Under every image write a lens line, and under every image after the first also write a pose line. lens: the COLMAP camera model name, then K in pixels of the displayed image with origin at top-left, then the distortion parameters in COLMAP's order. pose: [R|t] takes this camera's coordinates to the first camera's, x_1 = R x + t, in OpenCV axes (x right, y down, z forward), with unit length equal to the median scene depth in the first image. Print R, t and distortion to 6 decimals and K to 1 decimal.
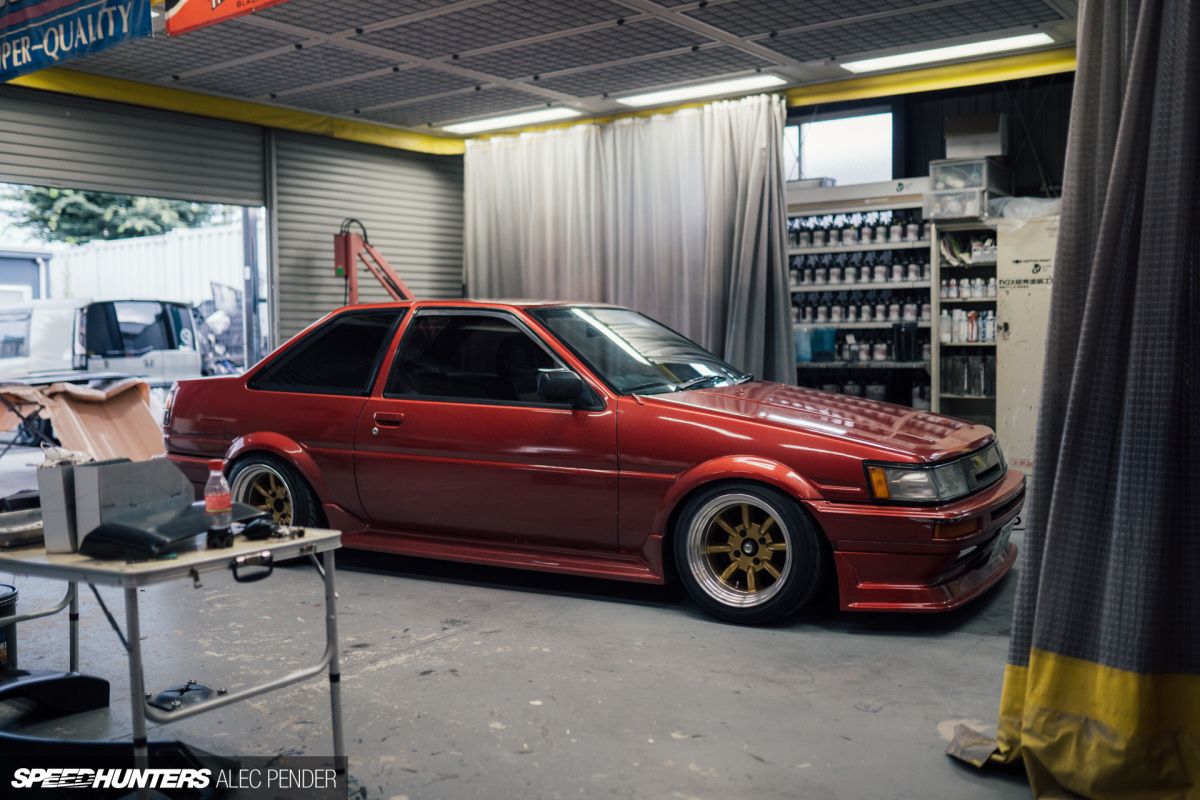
lens RADIAL K [[1222.5, 0, 600.0], [0, 1222.5, 400.0], [0, 0, 1]] dist [-0.059758, -0.006559]
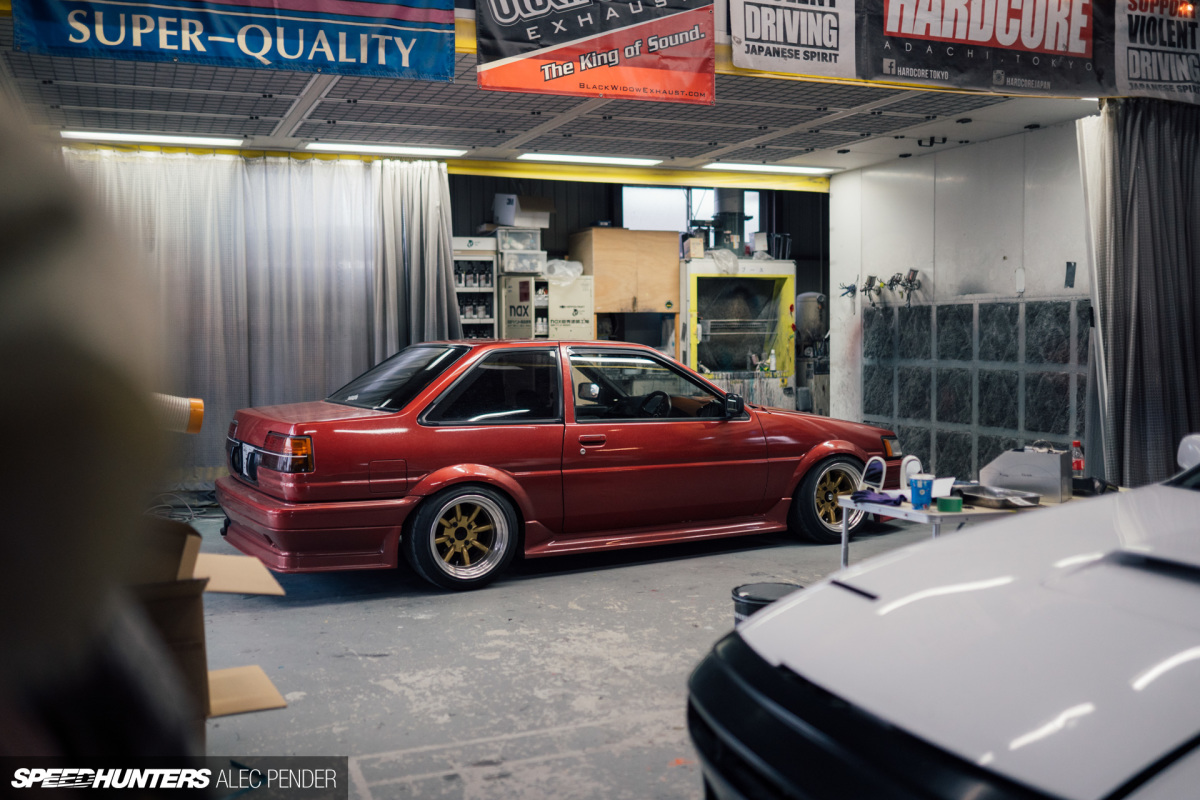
lens RADIAL K [[1222.5, 0, 600.0], [0, 1222.5, 400.0], [0, 0, 1]] dist [-0.059758, -0.006559]
pose [[0.524435, -0.031185, 0.850879, -0.827060], [0.039957, 0.999129, 0.011991, -0.022909], [-0.850513, 0.027710, 0.525224, 0.235415]]
